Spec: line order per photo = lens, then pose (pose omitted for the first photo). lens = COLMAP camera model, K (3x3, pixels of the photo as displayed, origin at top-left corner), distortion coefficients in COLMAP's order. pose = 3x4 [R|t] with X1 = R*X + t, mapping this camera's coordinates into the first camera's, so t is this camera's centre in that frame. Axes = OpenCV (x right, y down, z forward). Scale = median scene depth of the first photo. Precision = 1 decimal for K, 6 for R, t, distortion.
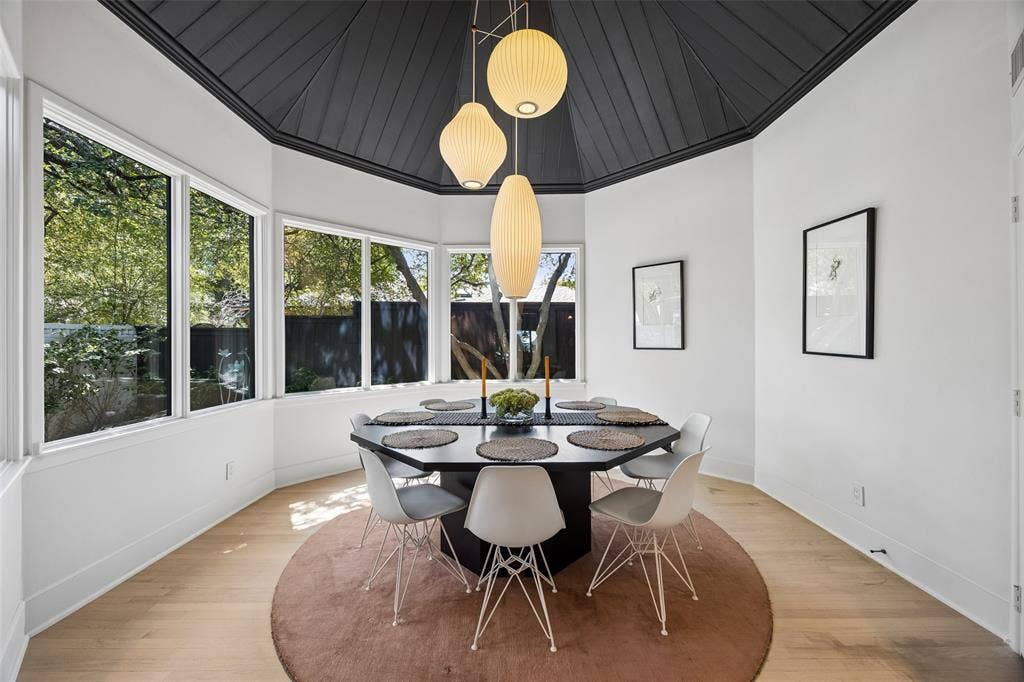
lens RADIAL K [[395.6, 0, 512.0], [0, 395.6, 341.0], [0, 0, 1]] dist [0.003389, 0.000230]
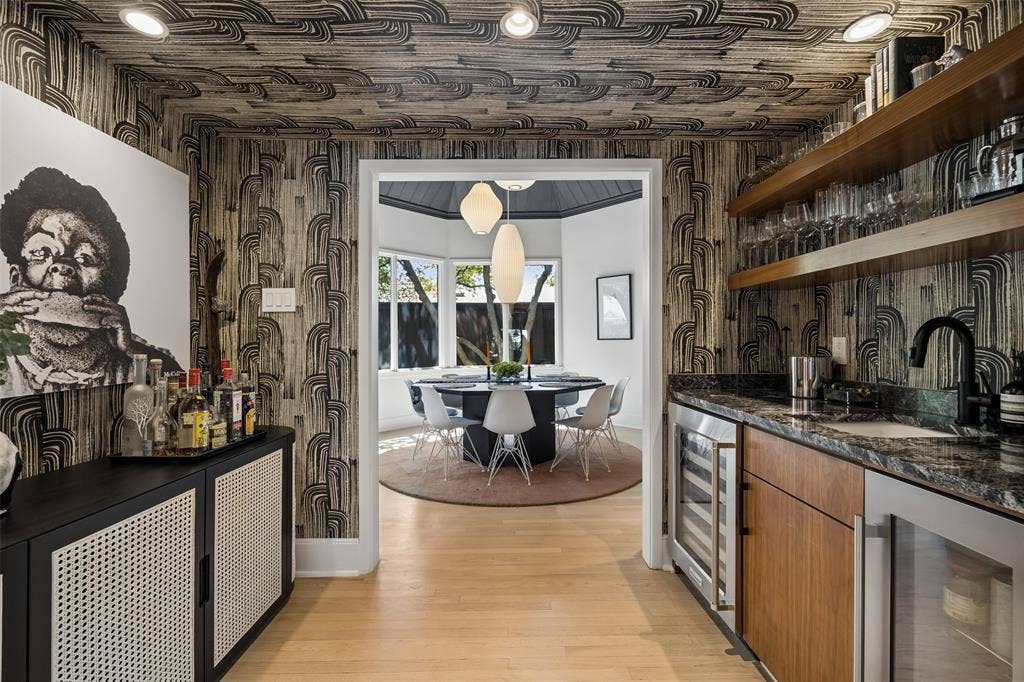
lens RADIAL K [[395.6, 0, 512.0], [0, 395.6, 341.0], [0, 0, 1]] dist [0.003389, 0.000230]
pose [[0.999736, -0.003236, 0.022727, -0.006140], [0.003180, 0.999992, 0.002475, 0.017803], [-0.022735, -0.002403, 0.999739, -0.273686]]
